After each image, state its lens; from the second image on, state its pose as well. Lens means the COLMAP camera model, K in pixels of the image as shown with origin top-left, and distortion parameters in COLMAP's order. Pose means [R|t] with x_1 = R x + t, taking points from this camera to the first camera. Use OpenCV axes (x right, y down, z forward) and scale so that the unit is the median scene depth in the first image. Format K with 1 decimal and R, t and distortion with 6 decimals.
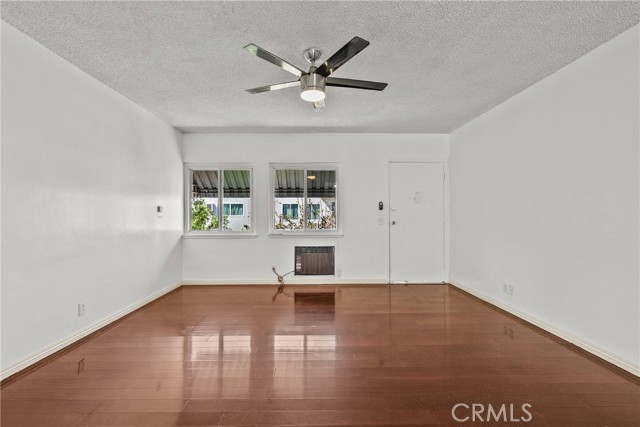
lens RADIAL K [[293.5, 0, 320.0], [0, 293.5, 213.5], [0, 0, 1]] dist [-0.030076, 0.000194]
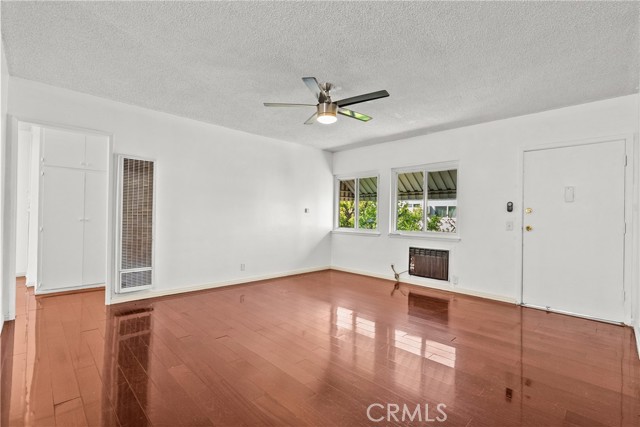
lens RADIAL K [[291.2, 0, 317.7], [0, 291.2, 214.1], [0, 0, 1]] dist [0.000826, 0.000998]
pose [[0.685310, 0.007201, -0.728216, 0.434318], [-0.011551, 0.999933, -0.000983, 0.001010], [0.728160, 0.009086, 0.685347, 0.058568]]
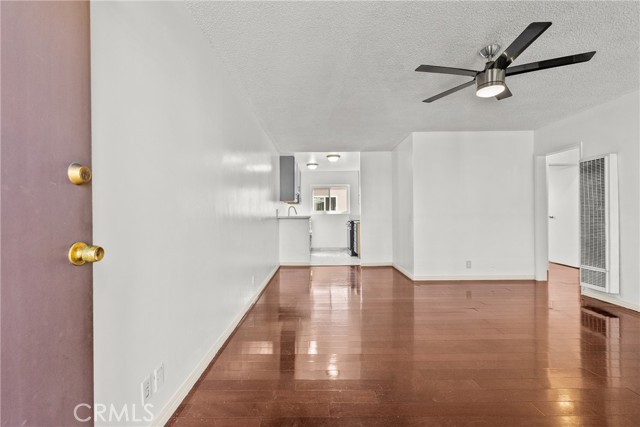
lens RADIAL K [[291.2, 0, 317.7], [0, 291.2, 214.1], [0, 0, 1]] dist [0.000826, 0.000998]
pose [[-0.999660, 0.011306, 0.023511, 0.269986], [0.011054, 0.999880, -0.010847, 0.007441], [-0.023630, -0.010584, -0.999665, 1.016661]]
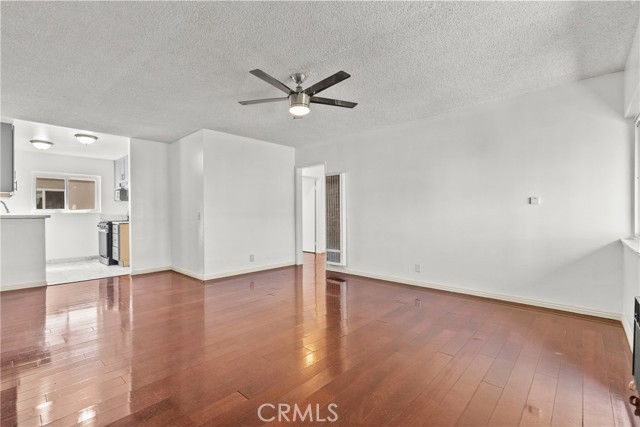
lens RADIAL K [[291.2, 0, 317.7], [0, 291.2, 214.1], [0, 0, 1]] dist [0.000826, 0.000998]
pose [[-0.697312, 0.008029, -0.716723, 0.398025], [0.014761, 0.999886, -0.003160, 0.014352], [0.716616, -0.012783, -0.697351, 0.962547]]
